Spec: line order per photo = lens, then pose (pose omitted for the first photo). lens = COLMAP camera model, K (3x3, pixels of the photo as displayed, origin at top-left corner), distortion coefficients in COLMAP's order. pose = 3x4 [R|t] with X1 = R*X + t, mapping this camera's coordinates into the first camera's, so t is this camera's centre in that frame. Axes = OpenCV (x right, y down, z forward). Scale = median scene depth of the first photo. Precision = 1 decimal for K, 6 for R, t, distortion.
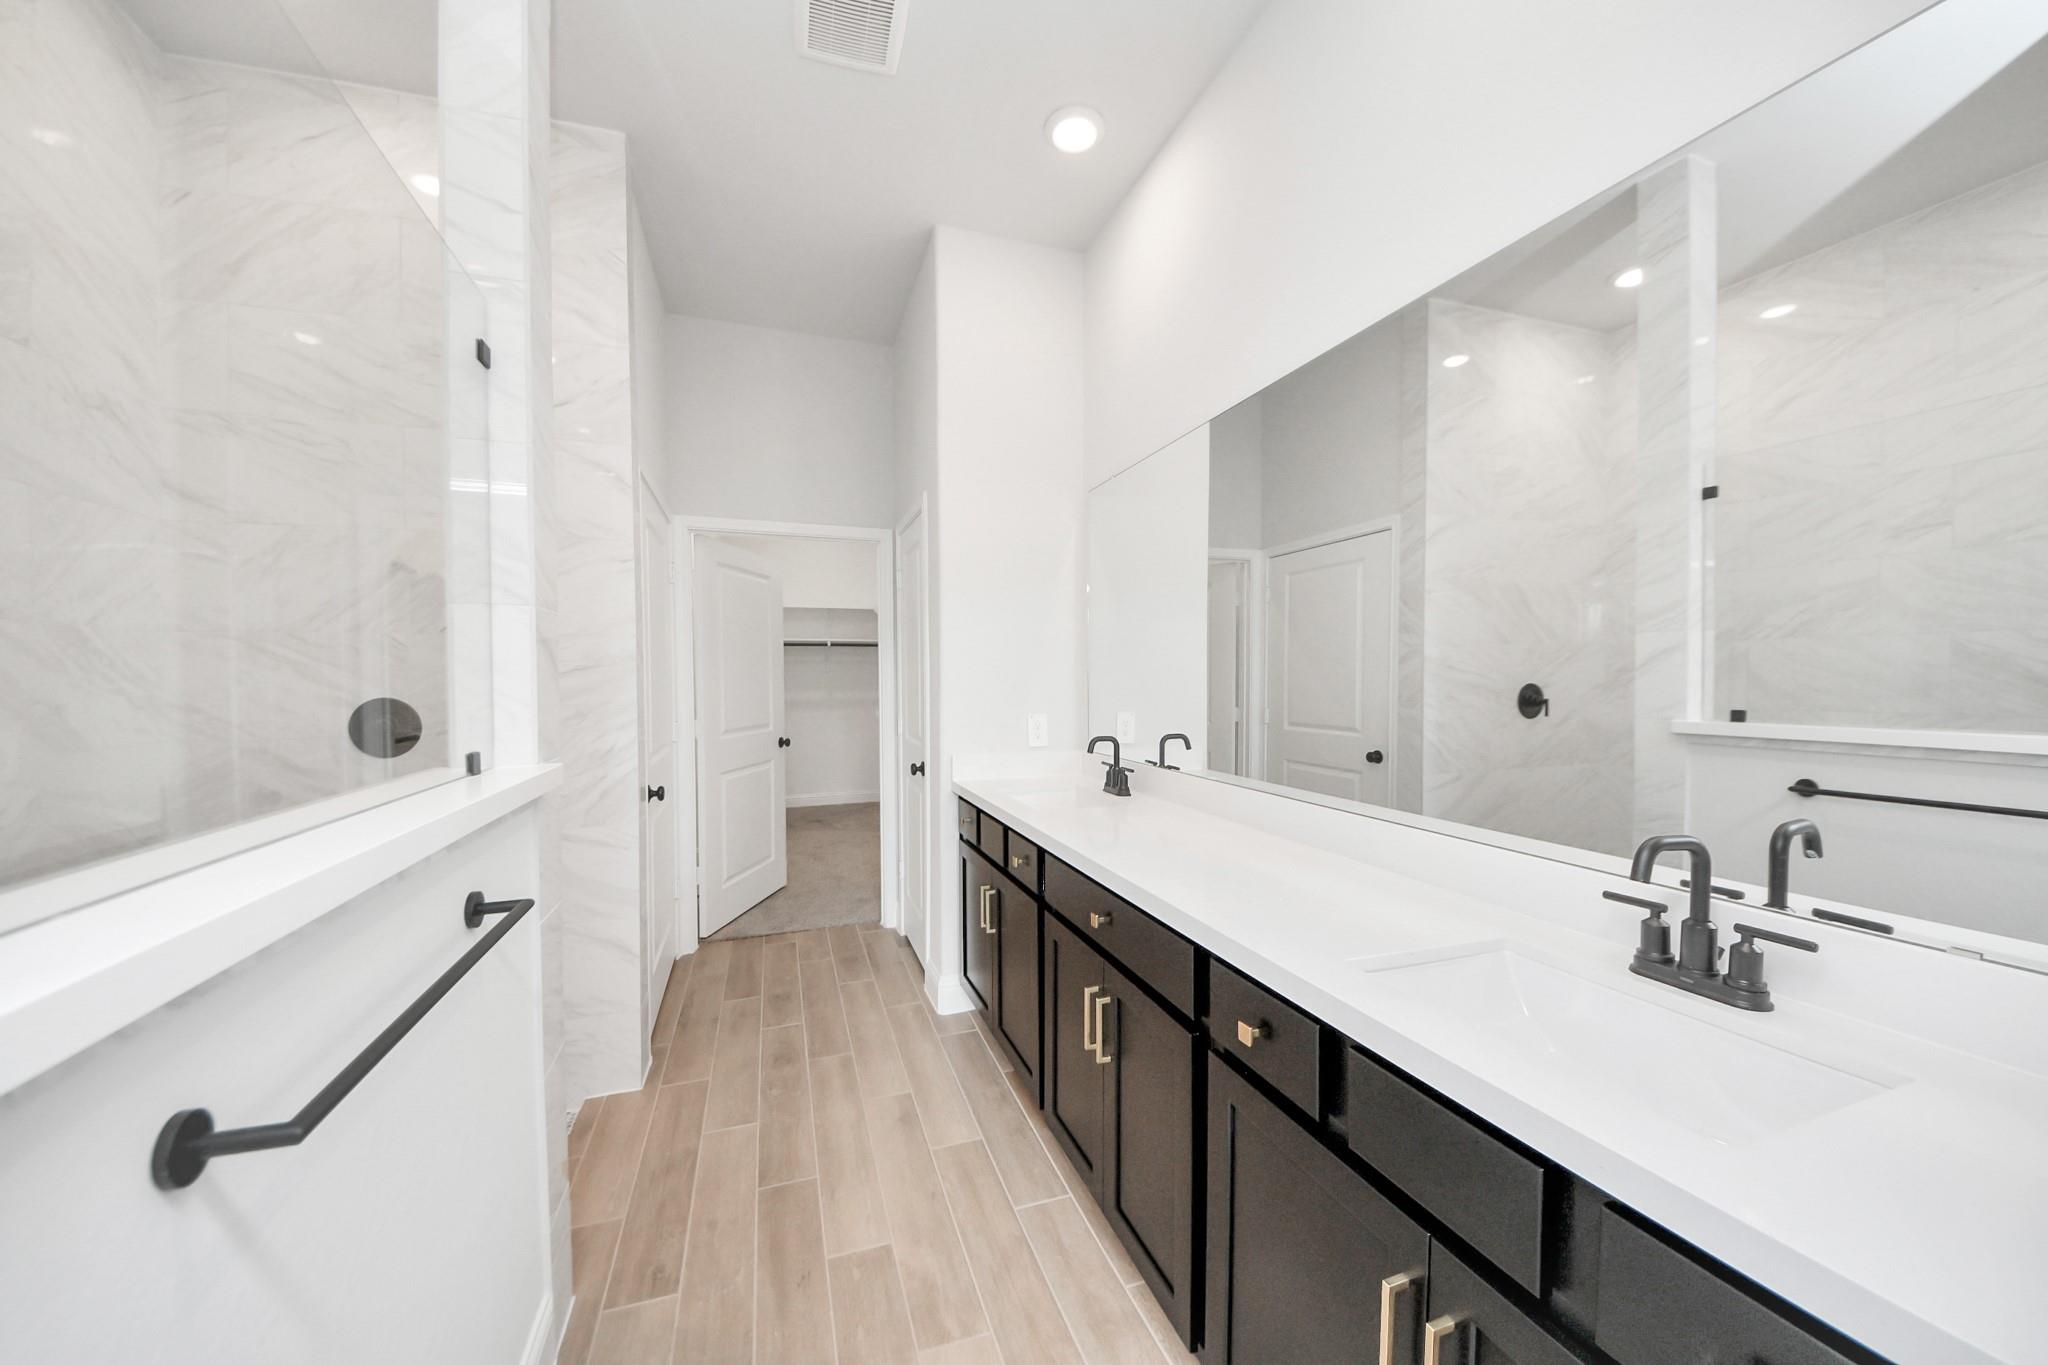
lens RADIAL K [[731.4, 0, 1024.0], [0, 731.4, 682.5], [0, 0, 1]] dist [0.038551, -0.021992]
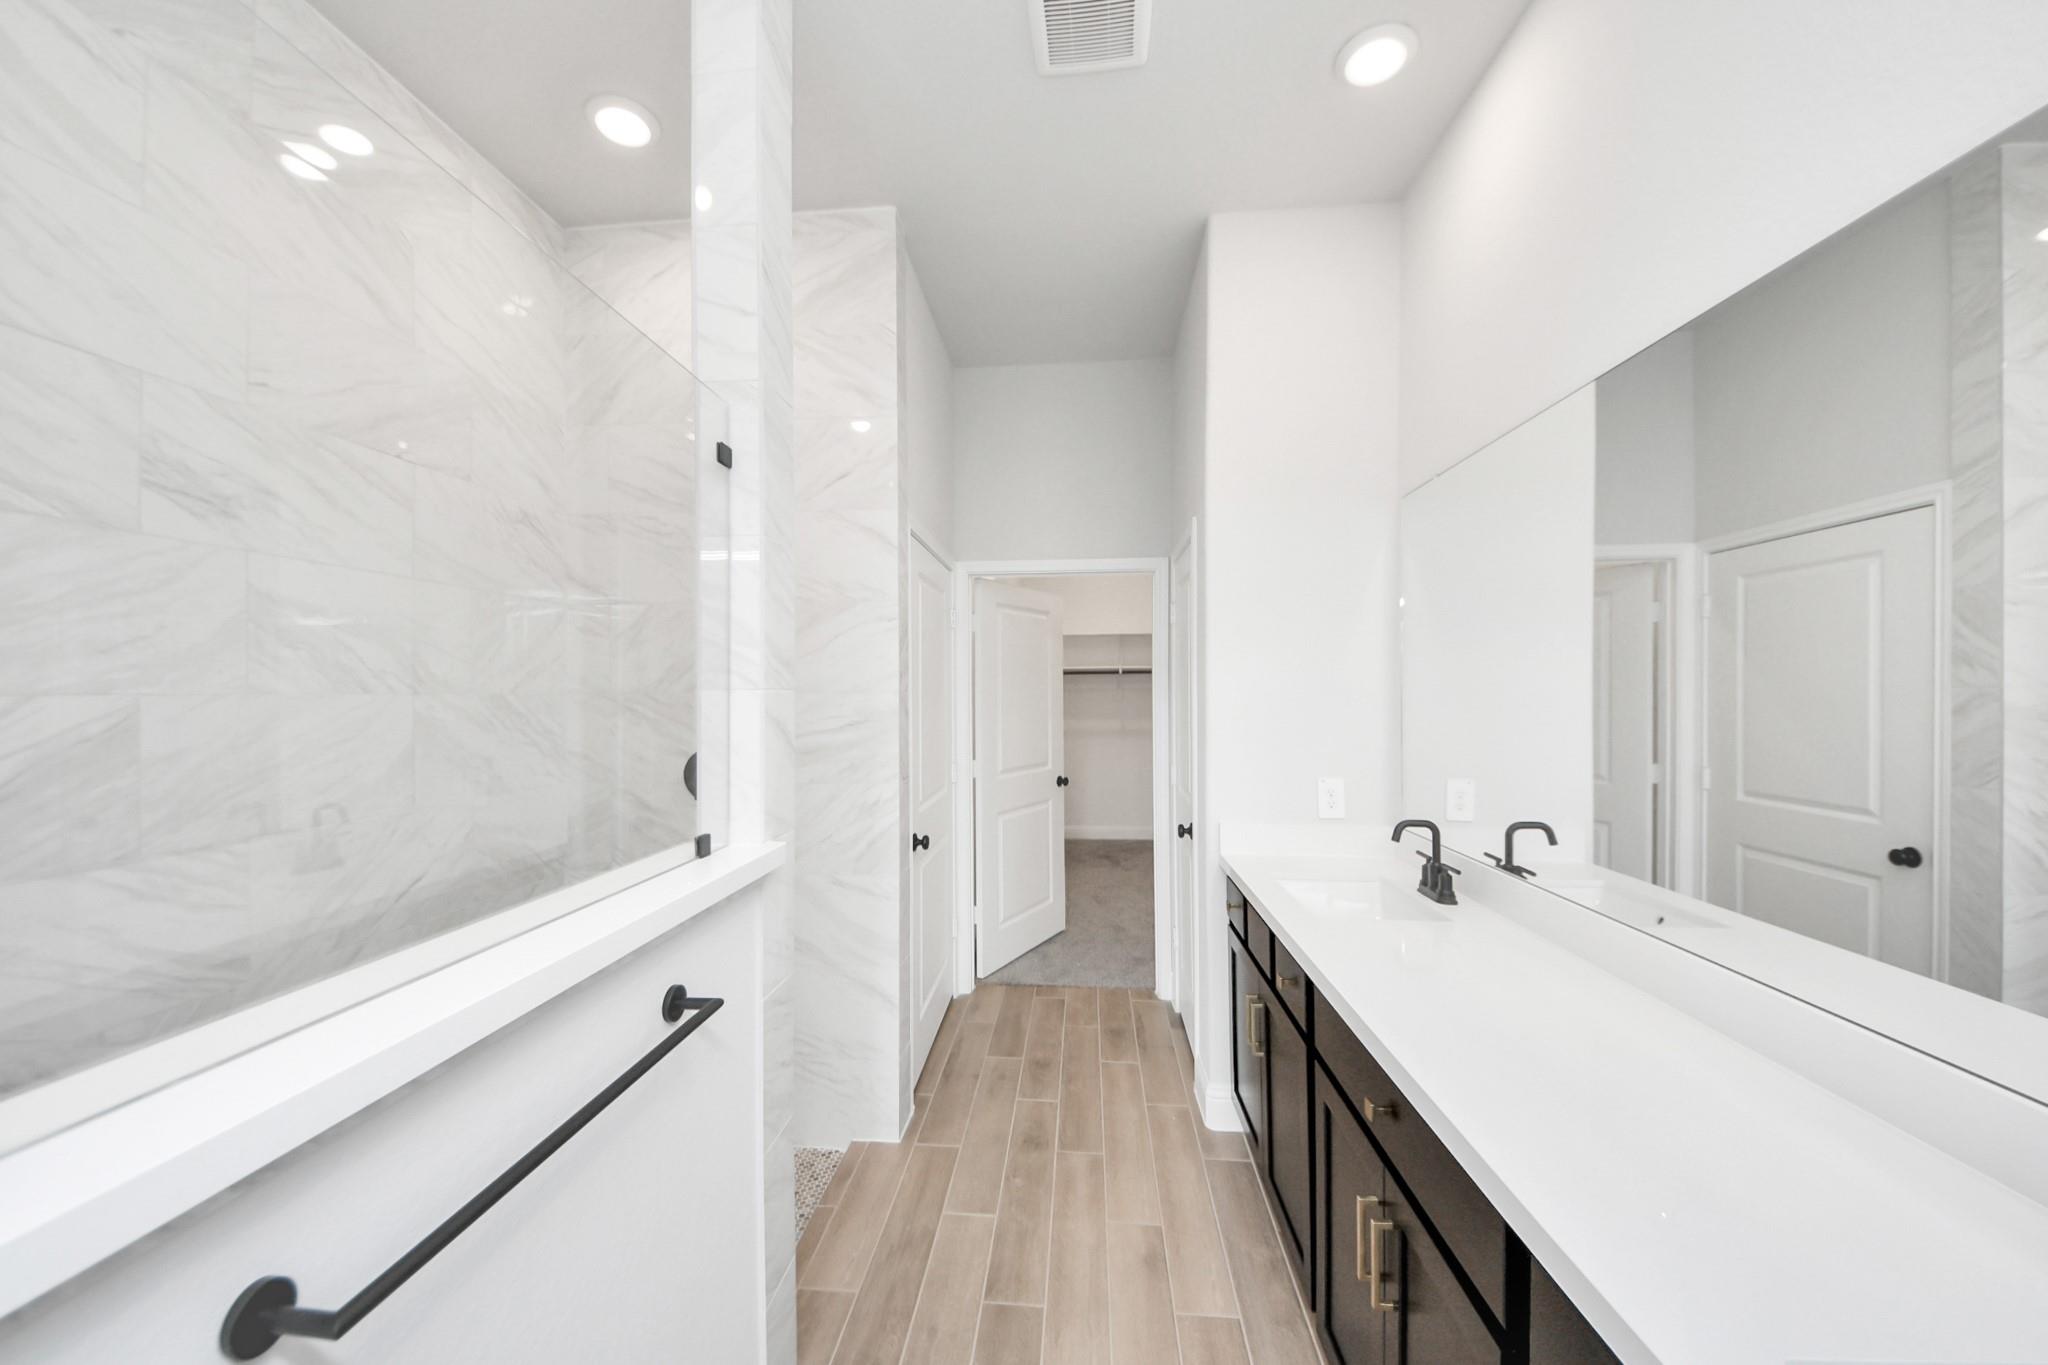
lens RADIAL K [[760.0, 0, 1024.0], [0, 760.0, 682.5], [0, 0, 1]] dist [0.032123, -0.020354]
pose [[0.913164, -0.001955, -0.407589, 0.057552], [-0.004698, 0.999872, -0.015320, -0.053591], [0.407566, 0.015905, 0.913037, 0.095108]]
